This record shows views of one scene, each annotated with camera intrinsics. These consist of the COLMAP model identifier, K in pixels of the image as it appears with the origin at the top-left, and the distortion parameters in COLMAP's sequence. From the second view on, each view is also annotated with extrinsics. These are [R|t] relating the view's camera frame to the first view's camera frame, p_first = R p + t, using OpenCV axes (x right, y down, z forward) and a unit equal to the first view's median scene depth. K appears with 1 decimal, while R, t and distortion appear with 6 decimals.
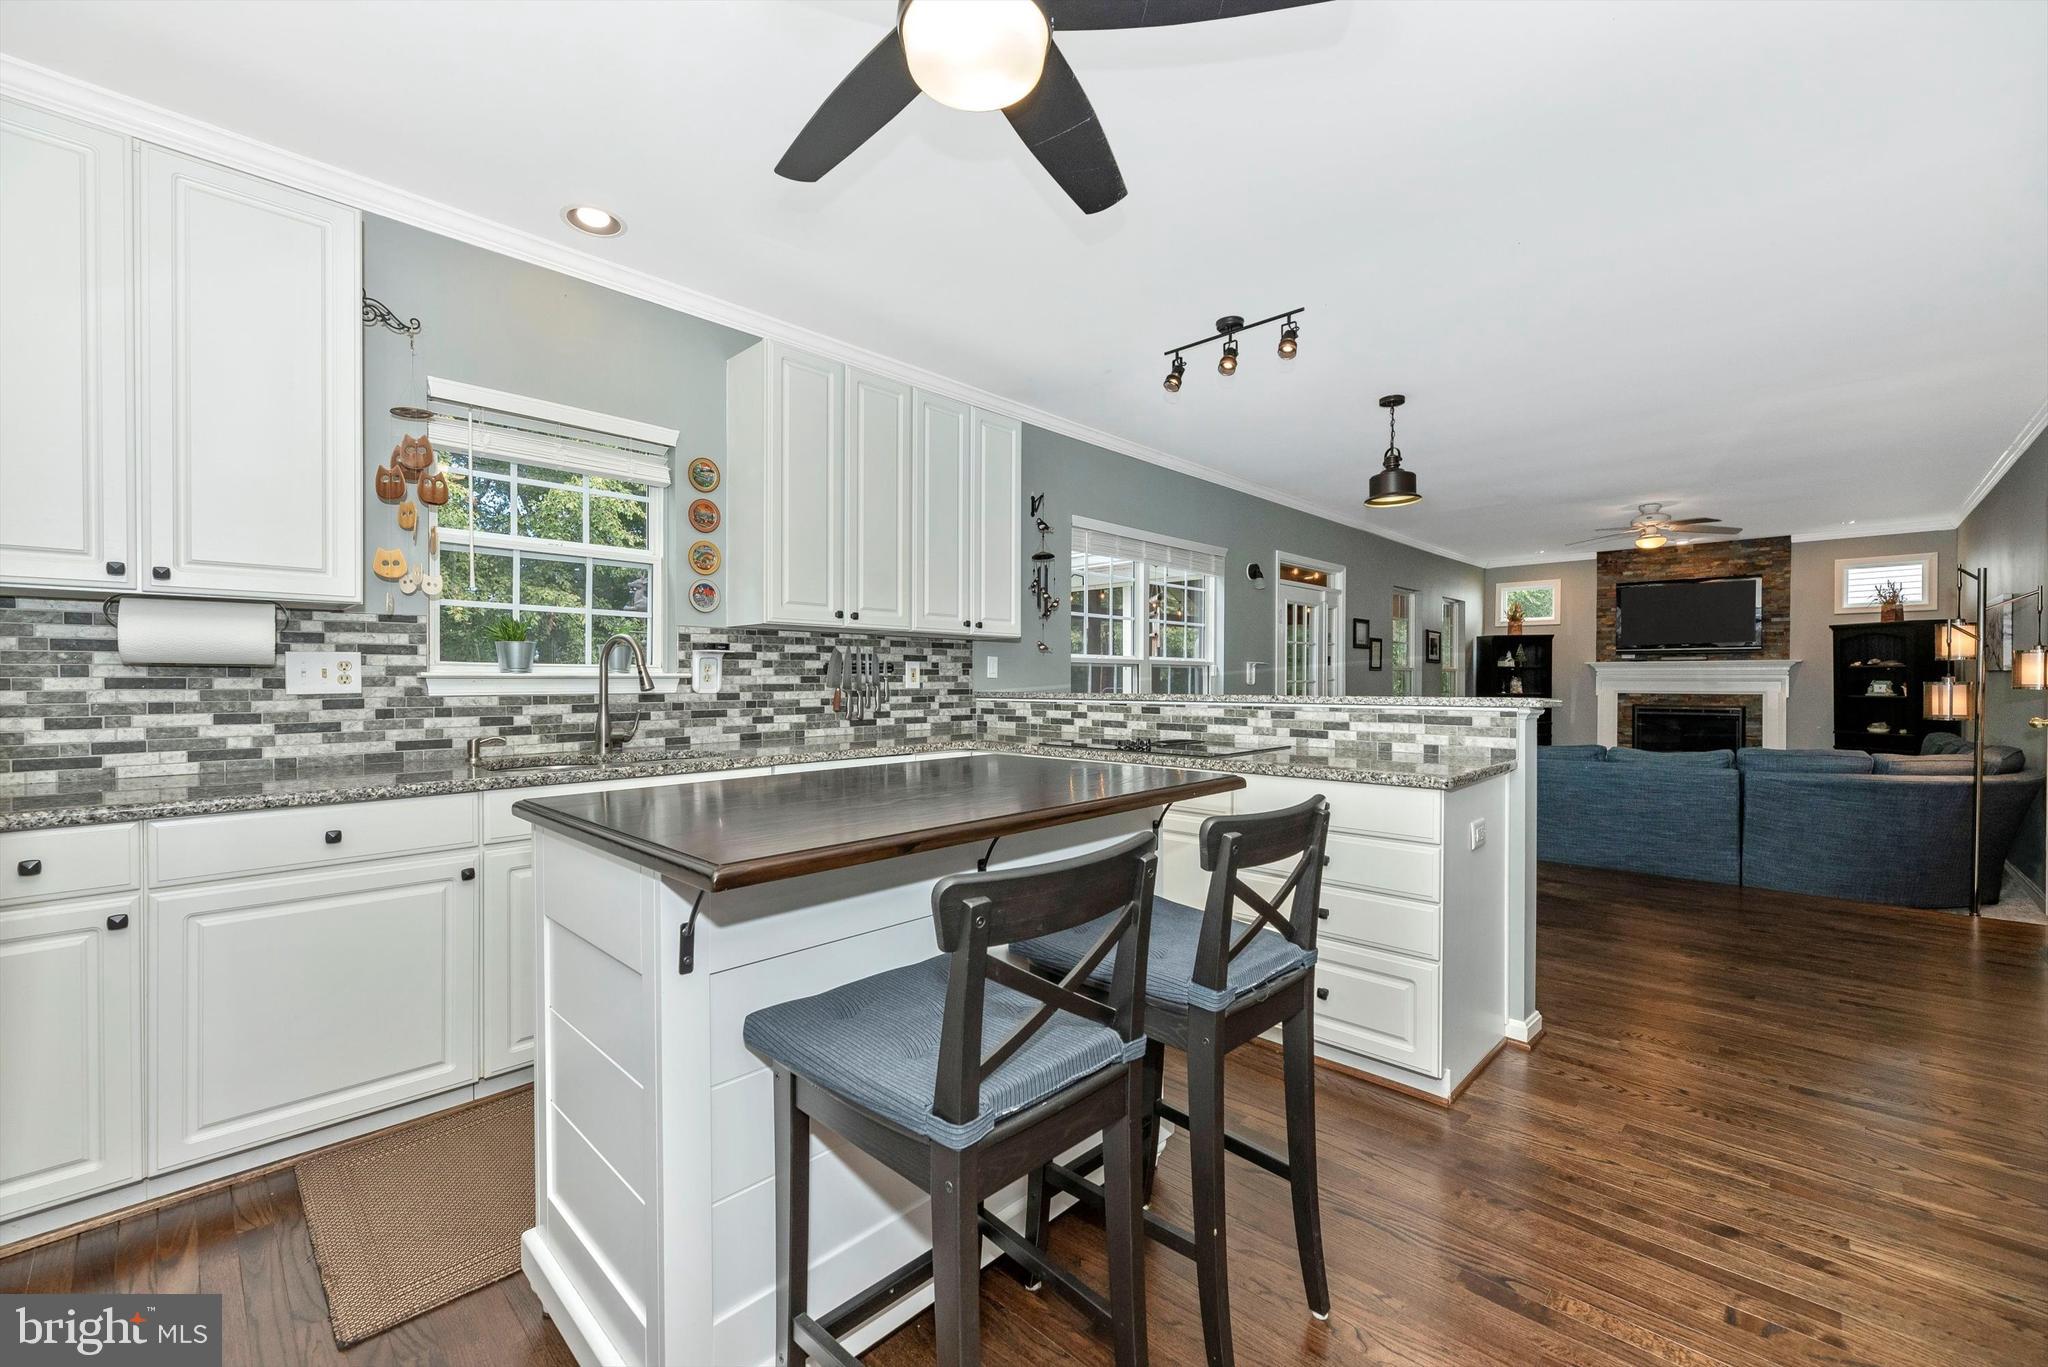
lens RADIAL K [[819.9, 0, 1023.8], [0, 819.9, 691.3], [0, 0, 1]] dist [0.000328, 0.000193]
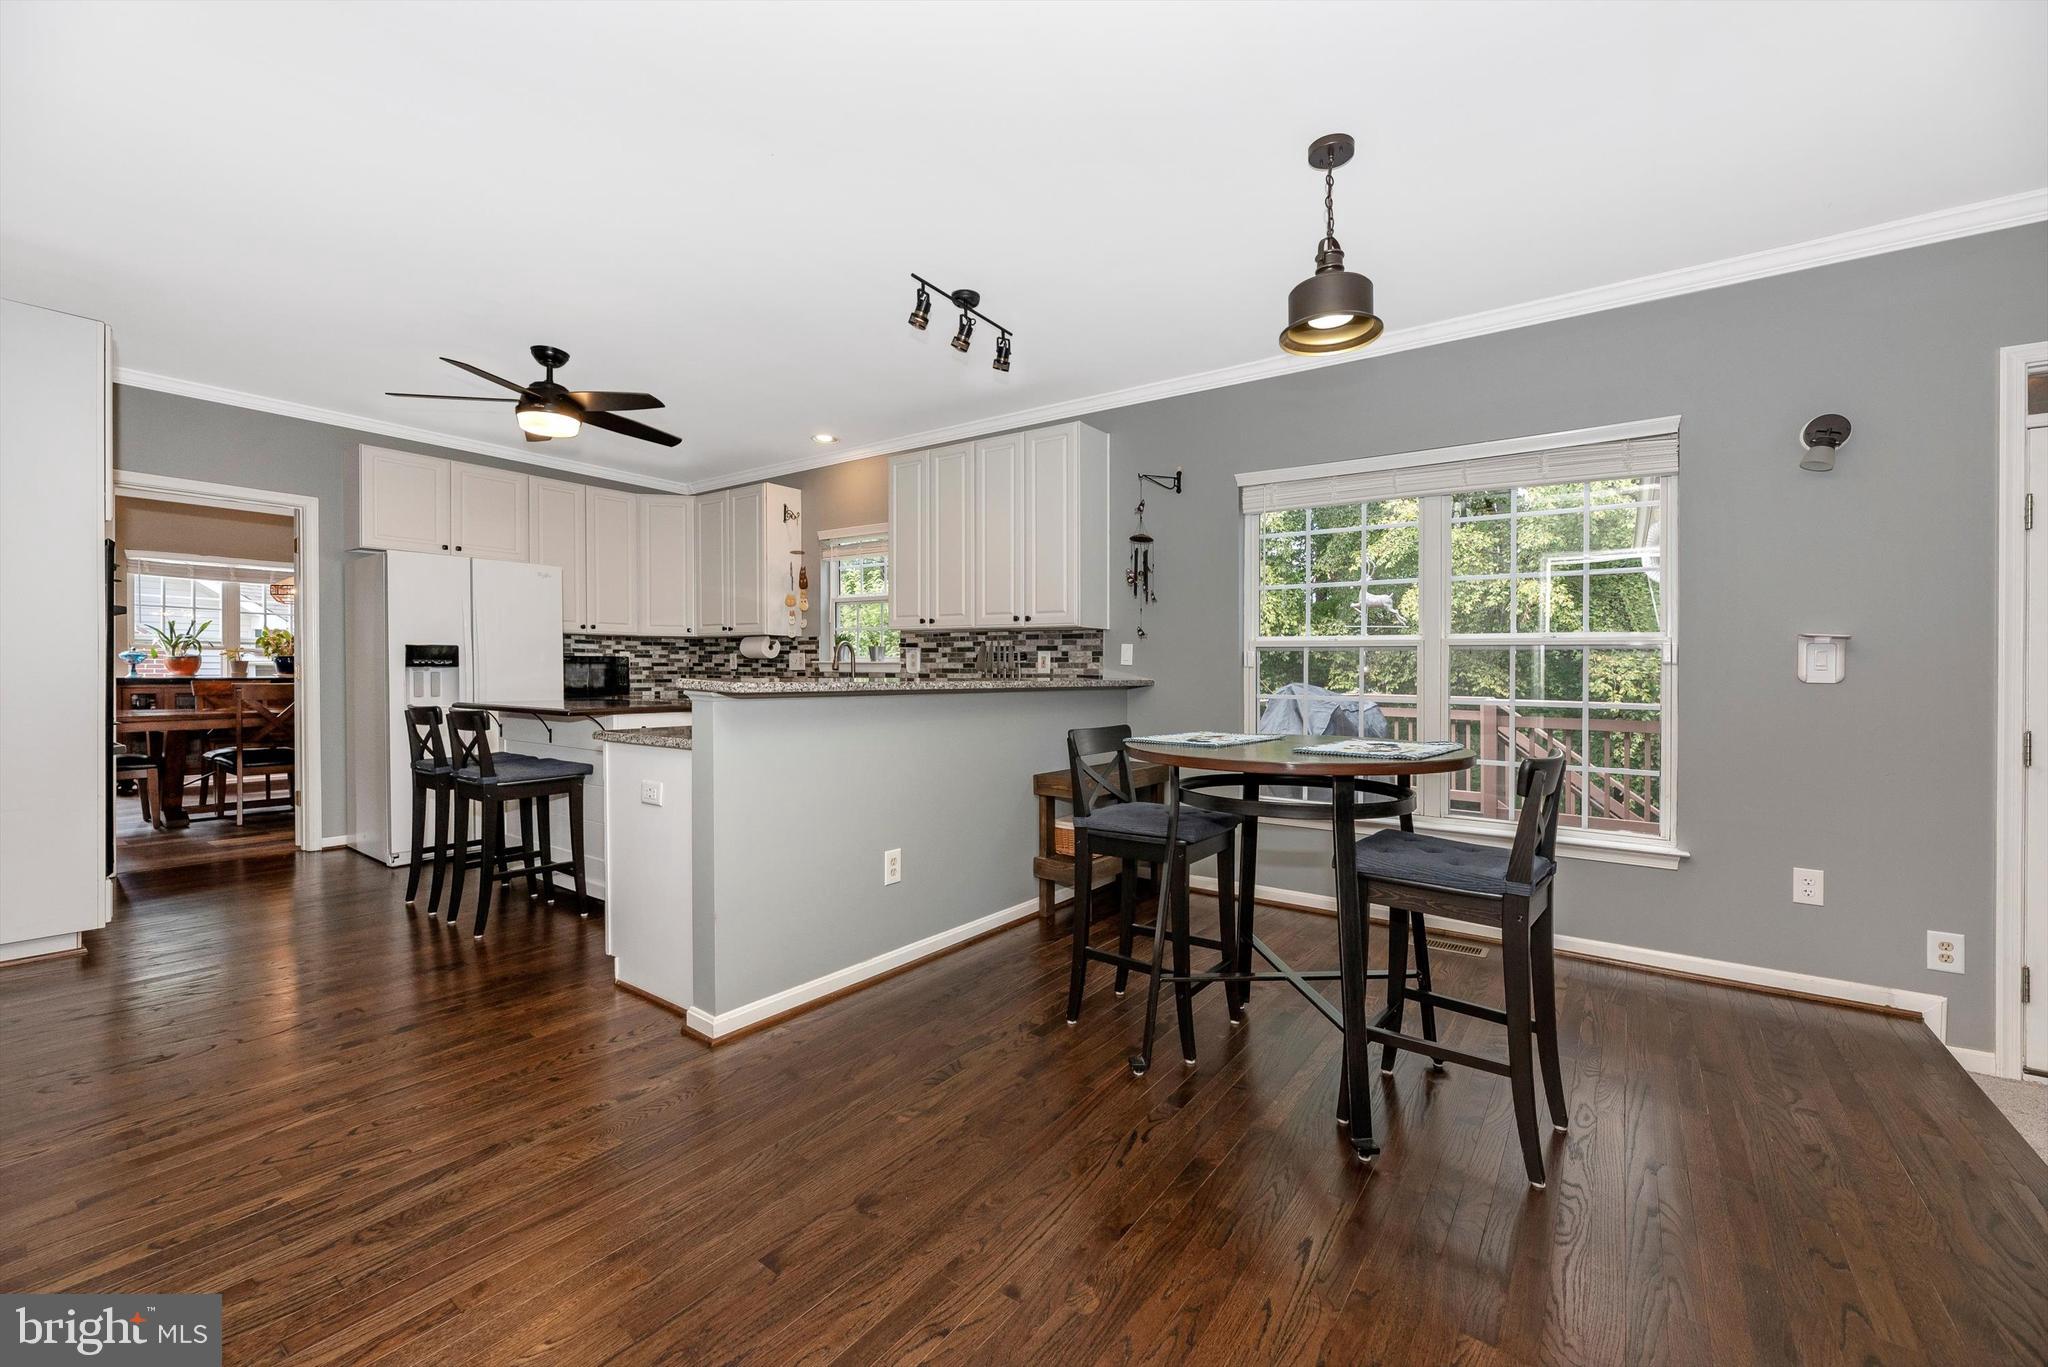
lens RADIAL K [[804.2, 0, 1012.8], [0, 804.2, 669.5], [0, 0, 1]] dist [-0.000981, -0.000026]
pose [[0.158284, 0.003566, -0.987387, 1.044655], [-0.023389, 0.999726, -0.000139, -0.008076], [0.987117, 0.023116, 0.158324, 0.783704]]
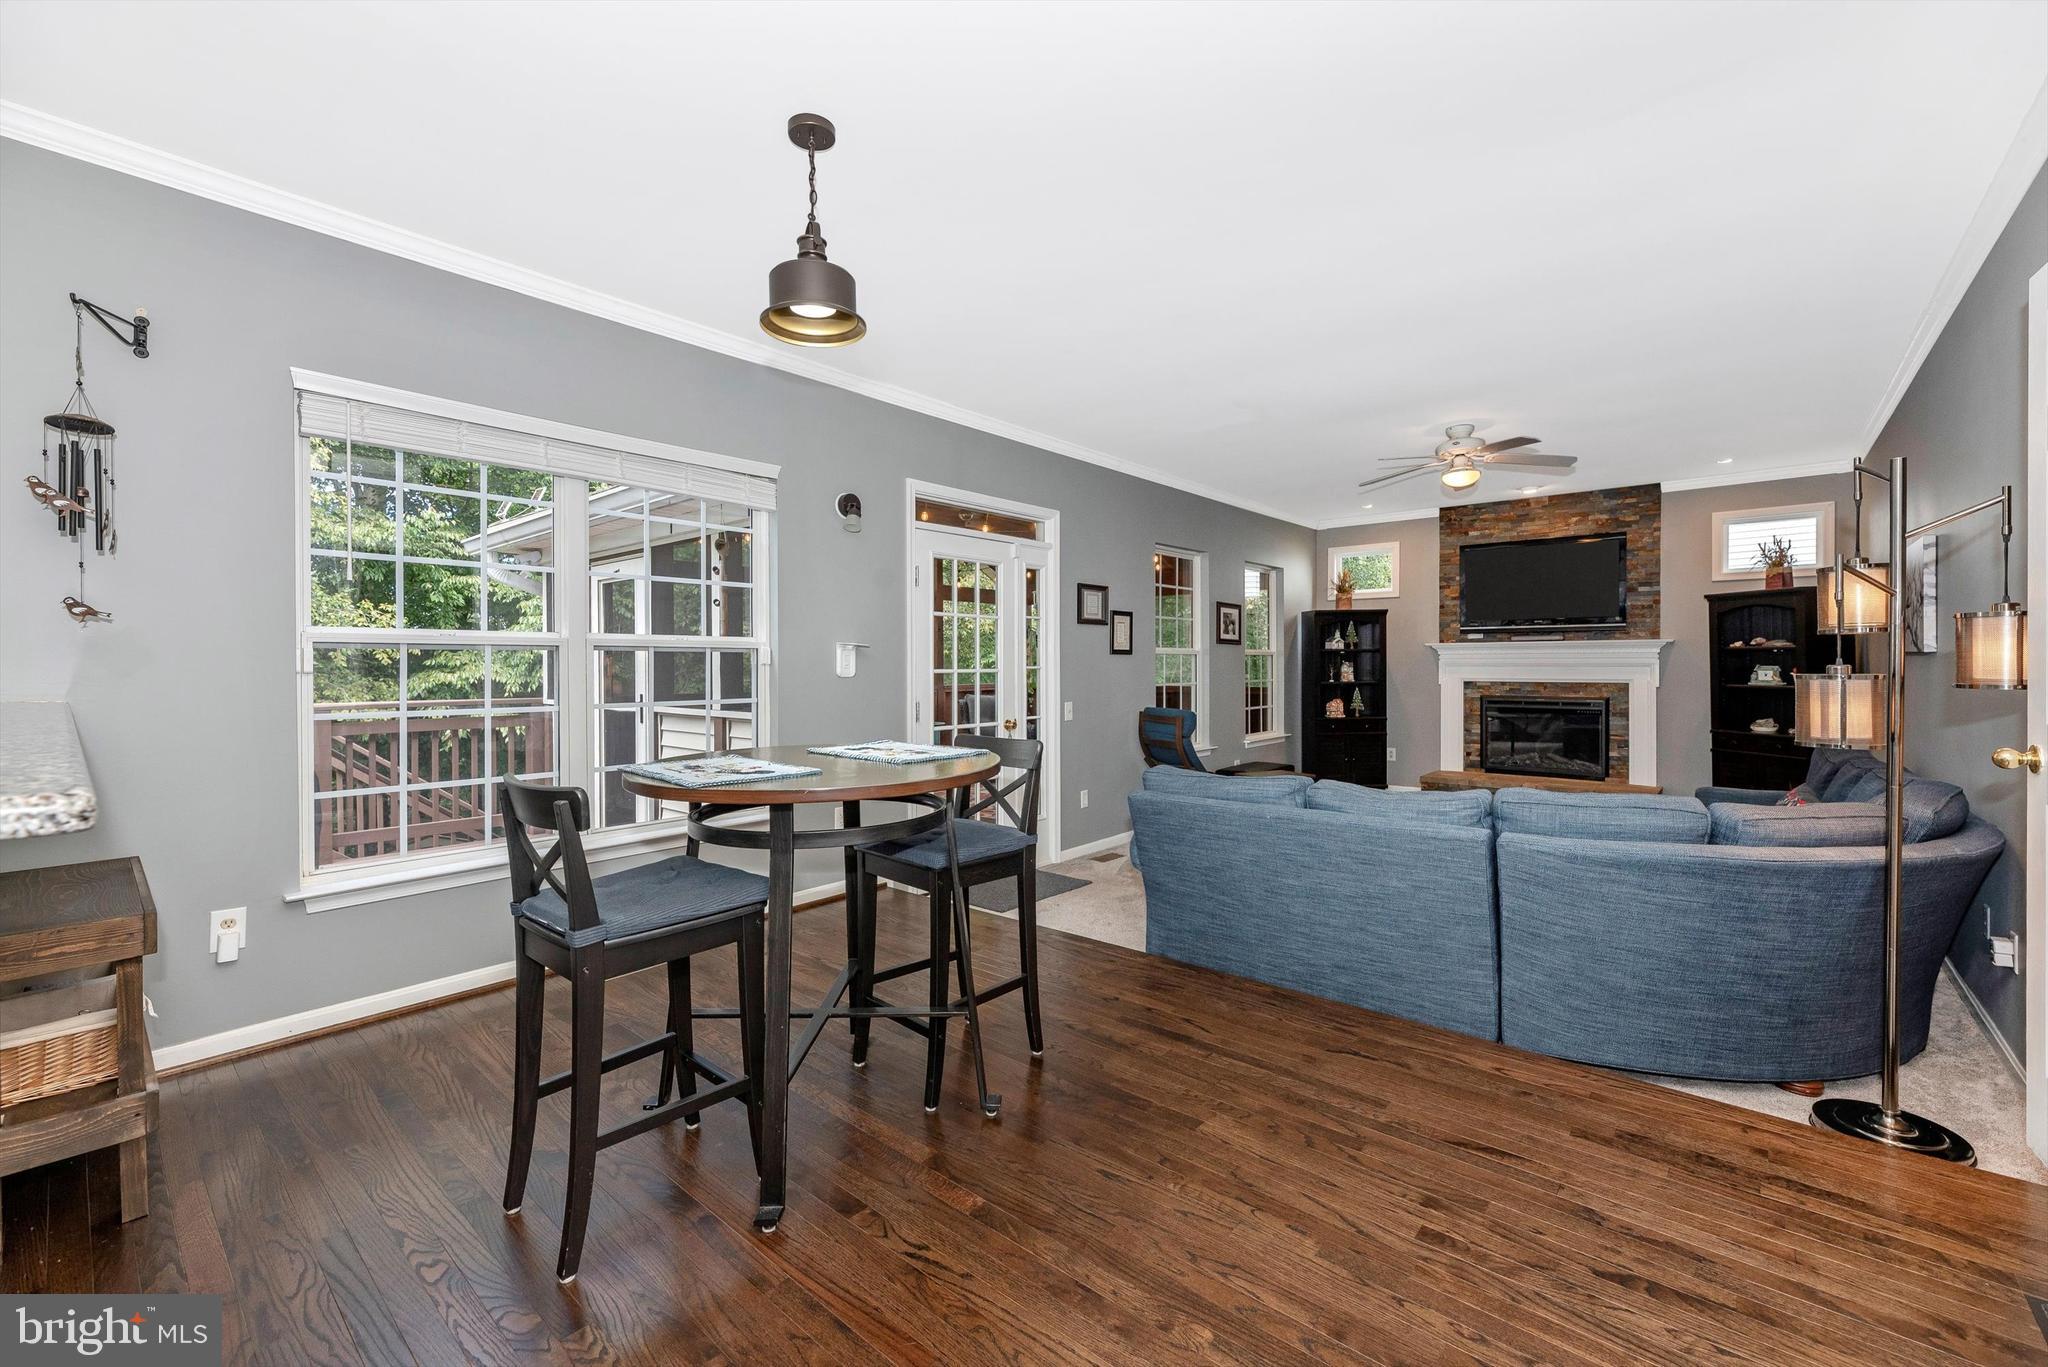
lens RADIAL K [[822.2, 0, 1012.5], [0, 822.2, 676.0], [0, 0, 1]] dist [-0.001776, -0.000144]
pose [[0.998874, -0.004488, 0.047230, 0.609550], [0.004473, 0.999990, 0.000414, -0.013737], [-0.047231, -0.000202, 0.998884, 0.531991]]
